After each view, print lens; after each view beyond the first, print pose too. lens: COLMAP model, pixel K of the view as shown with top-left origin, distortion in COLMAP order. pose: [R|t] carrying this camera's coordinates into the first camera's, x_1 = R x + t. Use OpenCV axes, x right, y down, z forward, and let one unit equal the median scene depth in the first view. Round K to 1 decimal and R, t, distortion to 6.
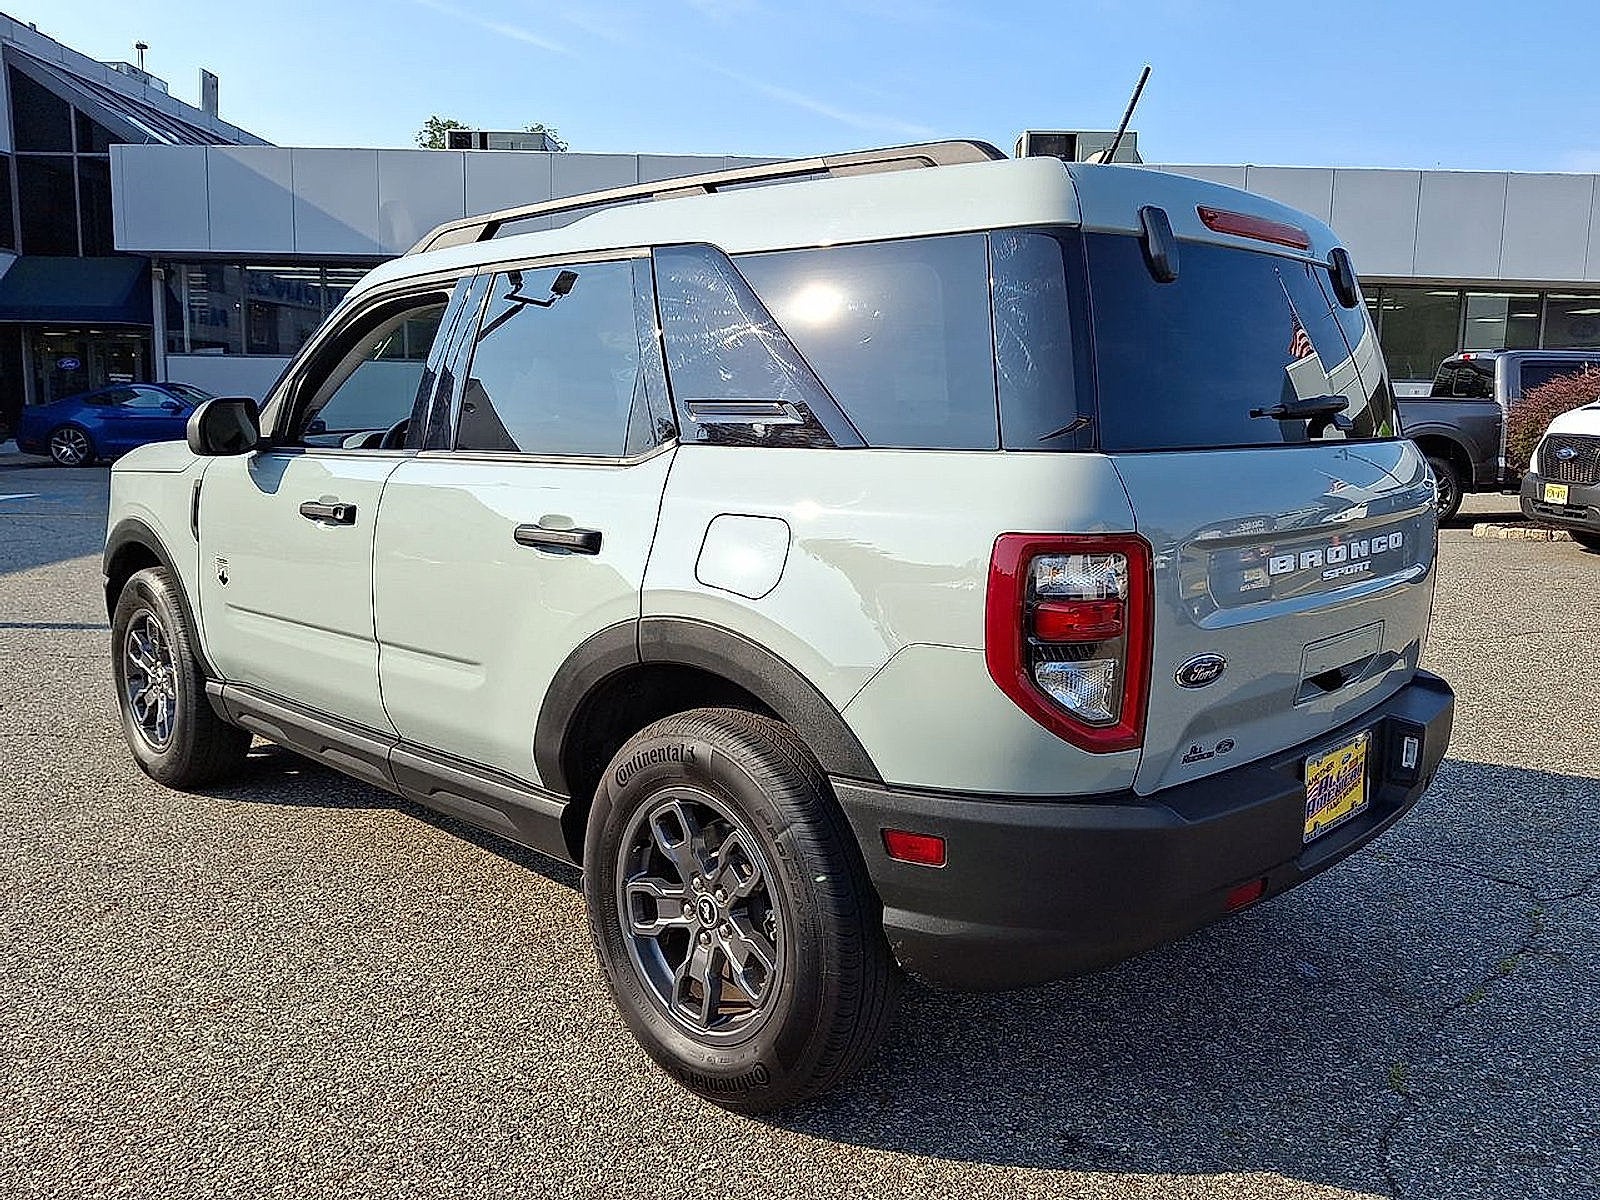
lens RADIAL K [[1286.6, 0, 840.9], [0, 1286.6, 615.6], [0, 0, 1]] dist [0.002735, -0.051556]
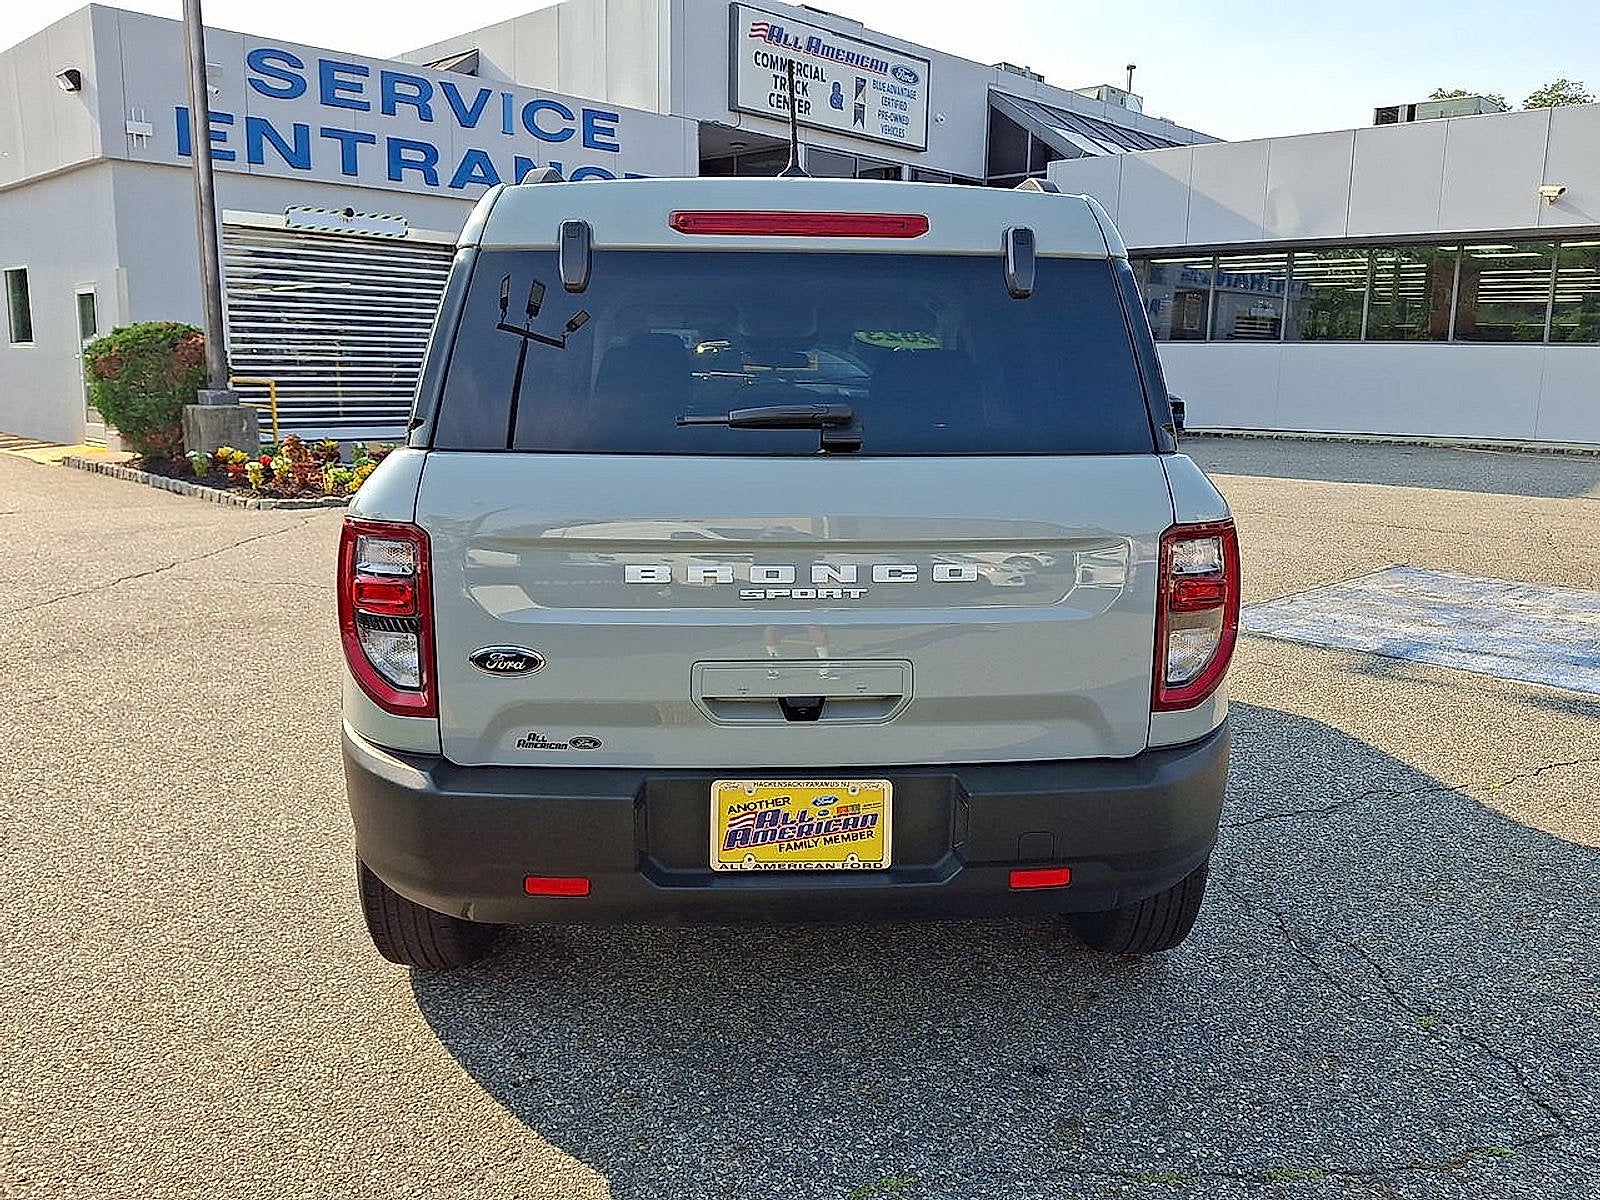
lens RADIAL K [[1246.0, 0, 831.2], [0, 1246.0, 603.2], [0, 0, 1]] dist [0.007168, -0.052171]
pose [[0.716086, 0.119364, -0.687730, 0.904684], [-0.111168, 0.992197, 0.056456, -0.071018], [0.689103, 0.036026, 0.723768, 0.337529]]
